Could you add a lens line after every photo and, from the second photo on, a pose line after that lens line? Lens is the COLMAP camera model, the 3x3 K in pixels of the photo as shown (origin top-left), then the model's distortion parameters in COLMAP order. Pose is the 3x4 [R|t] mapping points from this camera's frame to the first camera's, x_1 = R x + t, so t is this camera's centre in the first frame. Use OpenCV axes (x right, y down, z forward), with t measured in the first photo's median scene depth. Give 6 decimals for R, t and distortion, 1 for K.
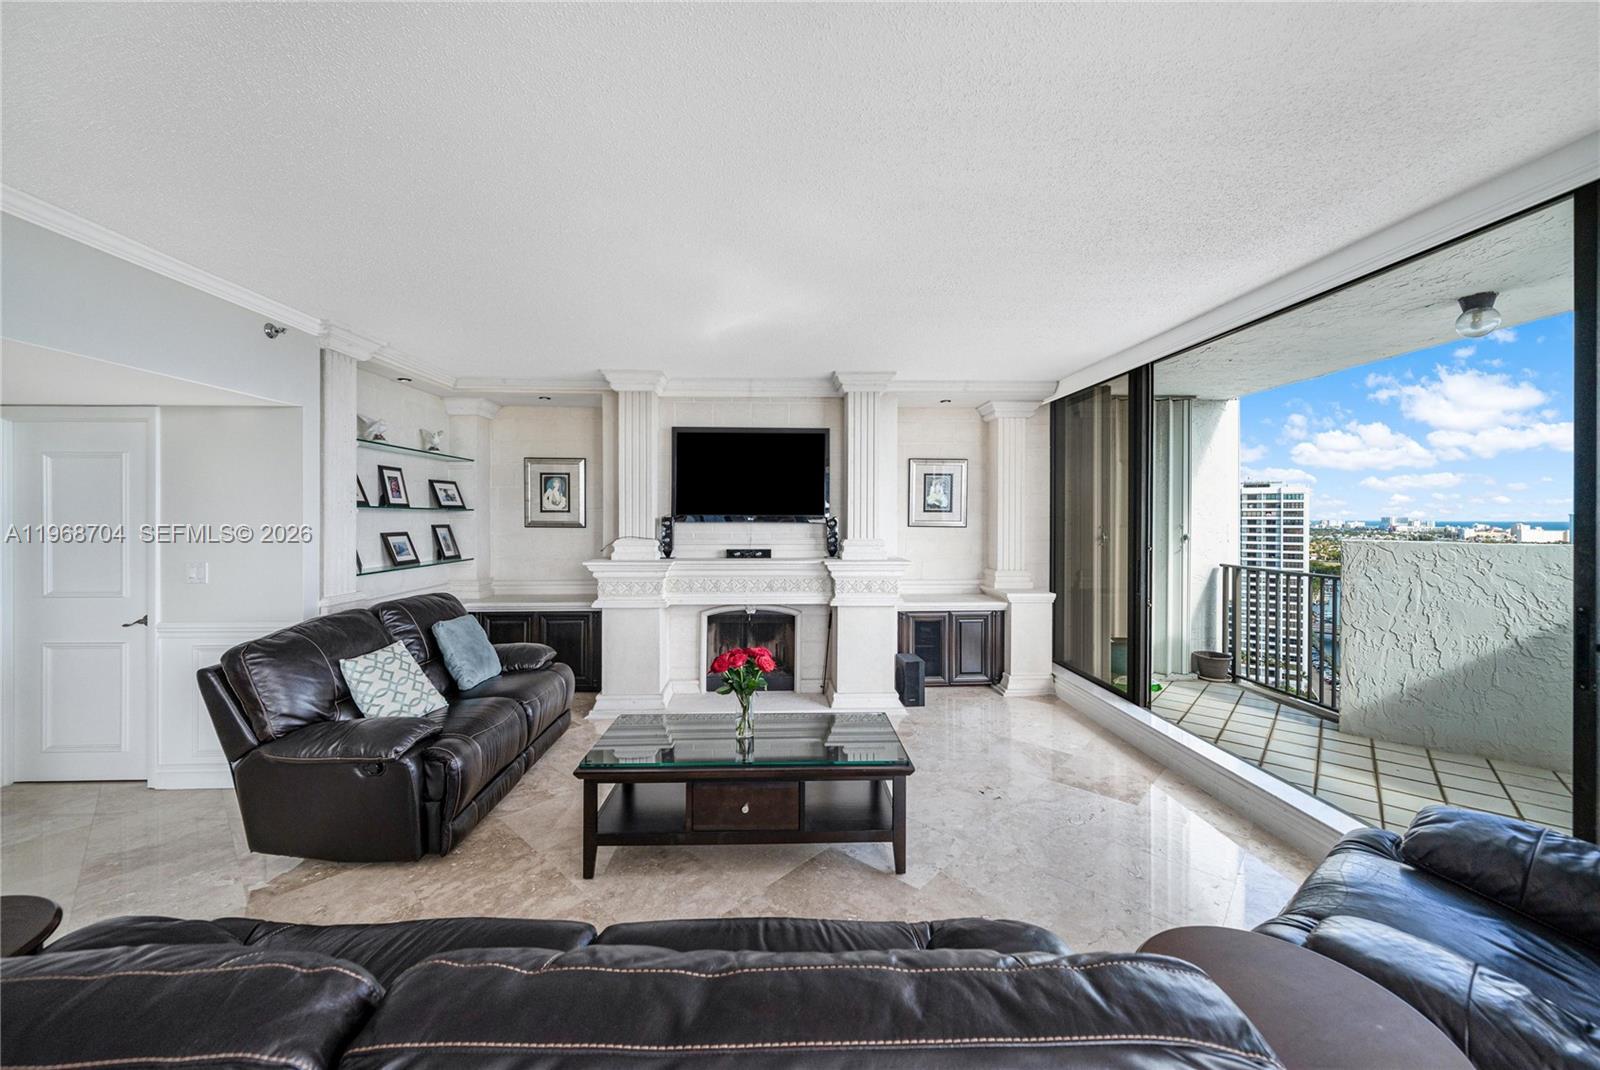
lens RADIAL K [[586.1, 0, 792.2], [0, 586.1, 527.5], [0, 0, 1]] dist [-0.000228, -0.000285]
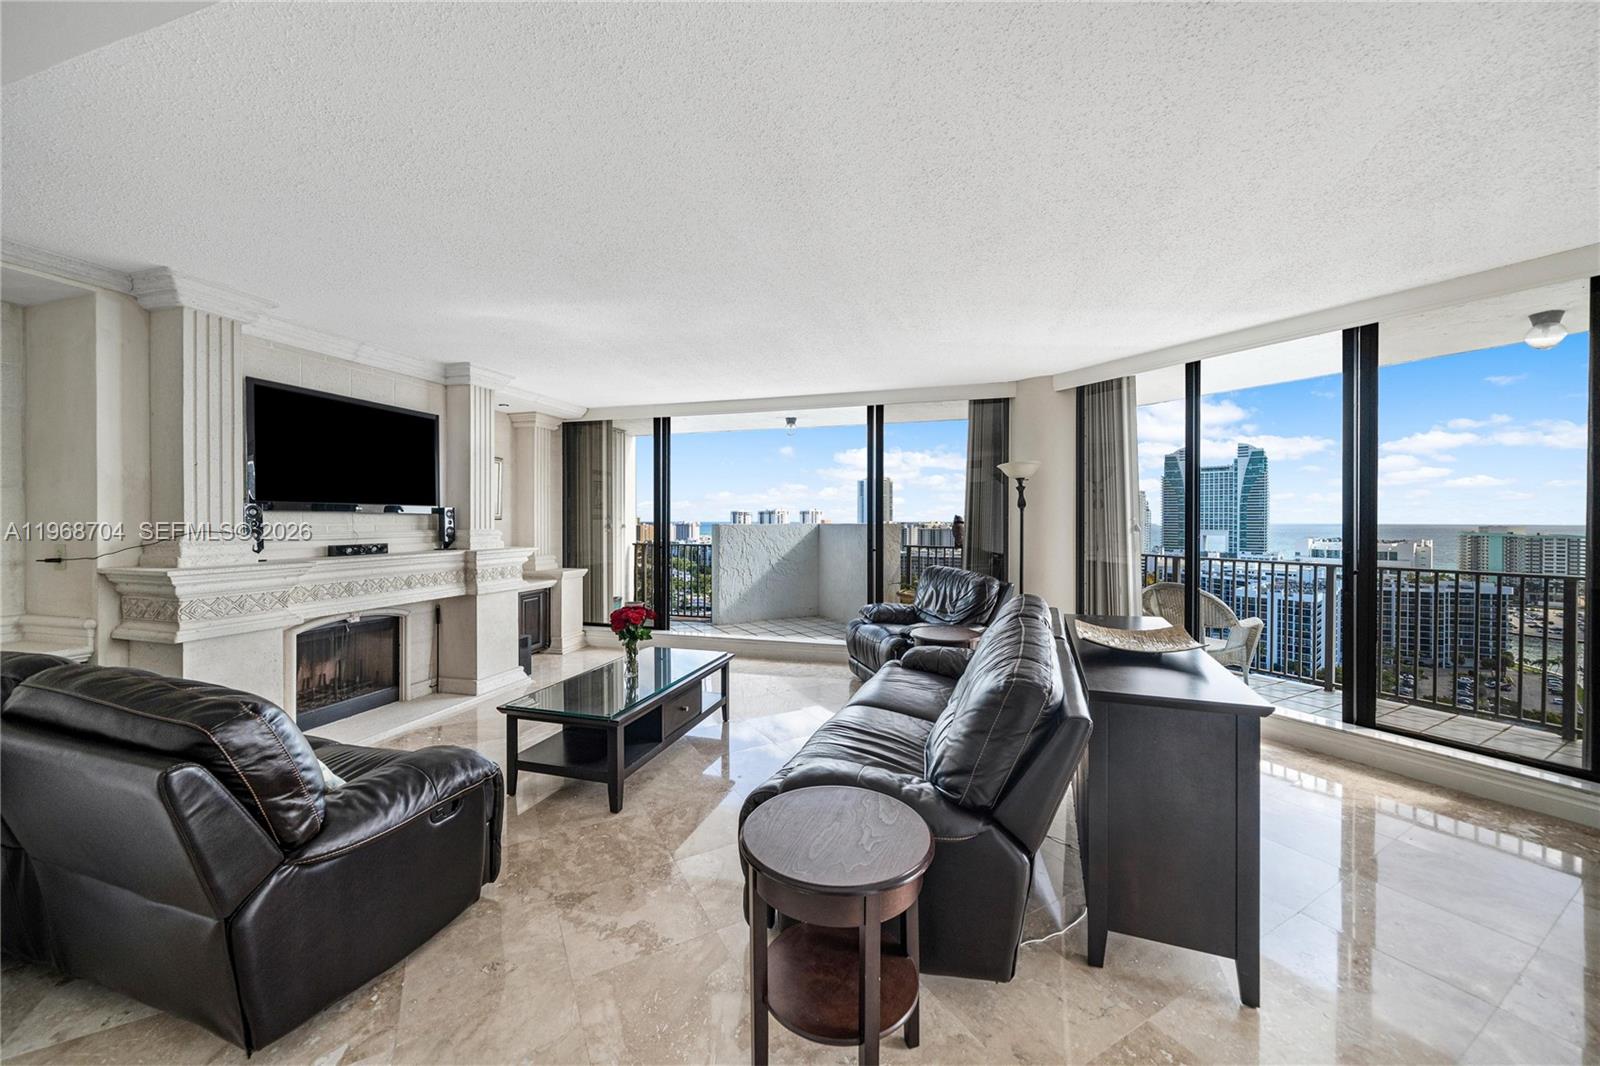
lens RADIAL K [[586.1, 0, 792.2], [0, 586.1, 525.5], [0, 0, 1]] dist [-0.000228, -0.000285]
pose [[0.317582, -0.012630, 0.948147, -0.679755], [0.014716, 0.999857, 0.008389, 0.012098], [-0.948117, 0.011289, 0.317722, 0.147597]]
